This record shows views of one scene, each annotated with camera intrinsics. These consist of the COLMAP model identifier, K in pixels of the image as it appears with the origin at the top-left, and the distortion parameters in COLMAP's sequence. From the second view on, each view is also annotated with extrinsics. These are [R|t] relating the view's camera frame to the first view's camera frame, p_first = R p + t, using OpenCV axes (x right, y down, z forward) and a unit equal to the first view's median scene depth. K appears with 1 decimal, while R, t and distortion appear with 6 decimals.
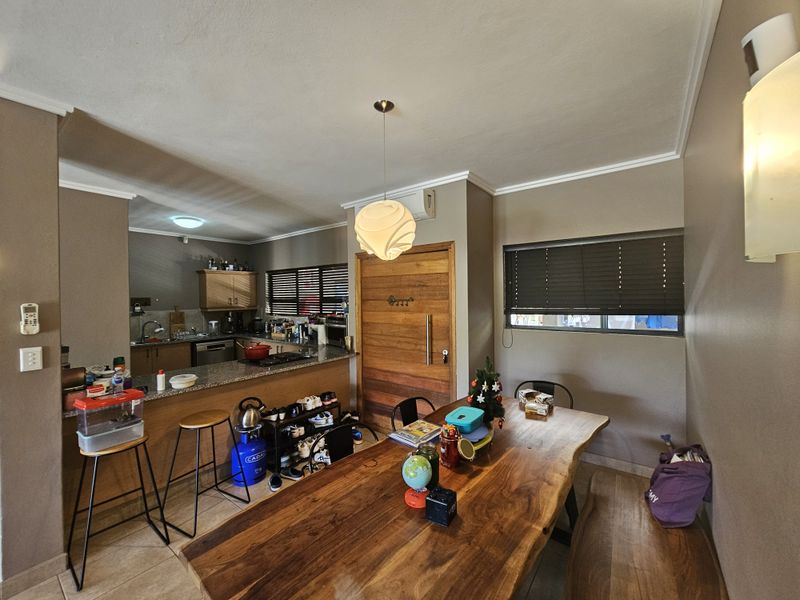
lens RADIAL K [[325.9, 0, 406.0], [0, 325.9, 296.9], [0, 0, 1]] dist [-0.002520, 0.001446]
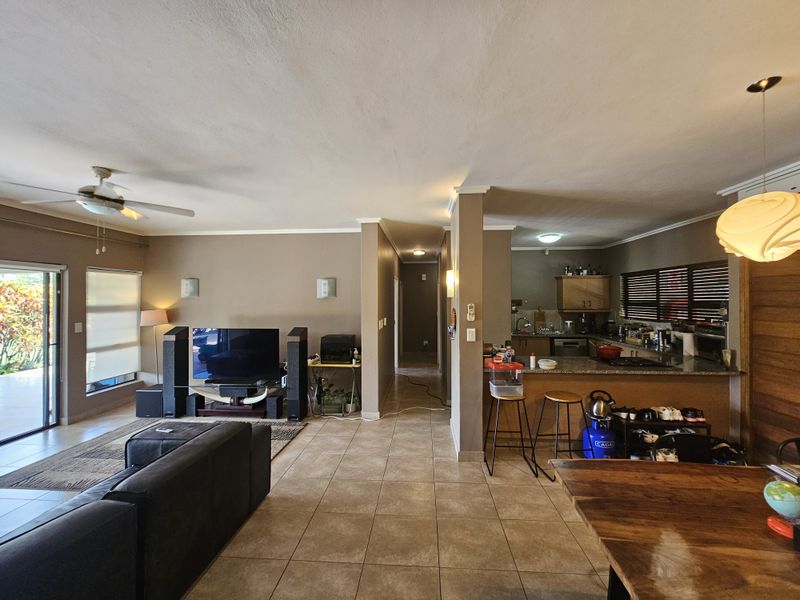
lens RADIAL K [[325.9, 0, 403.2], [0, 325.9, 298.8], [0, 0, 1]] dist [-0.002520, 0.001446]
pose [[0.538637, 0.008626, -0.842494, 0.108274], [-0.006662, 0.999960, 0.005979, -0.010576], [0.842511, 0.002392, 0.538673, -0.196593]]
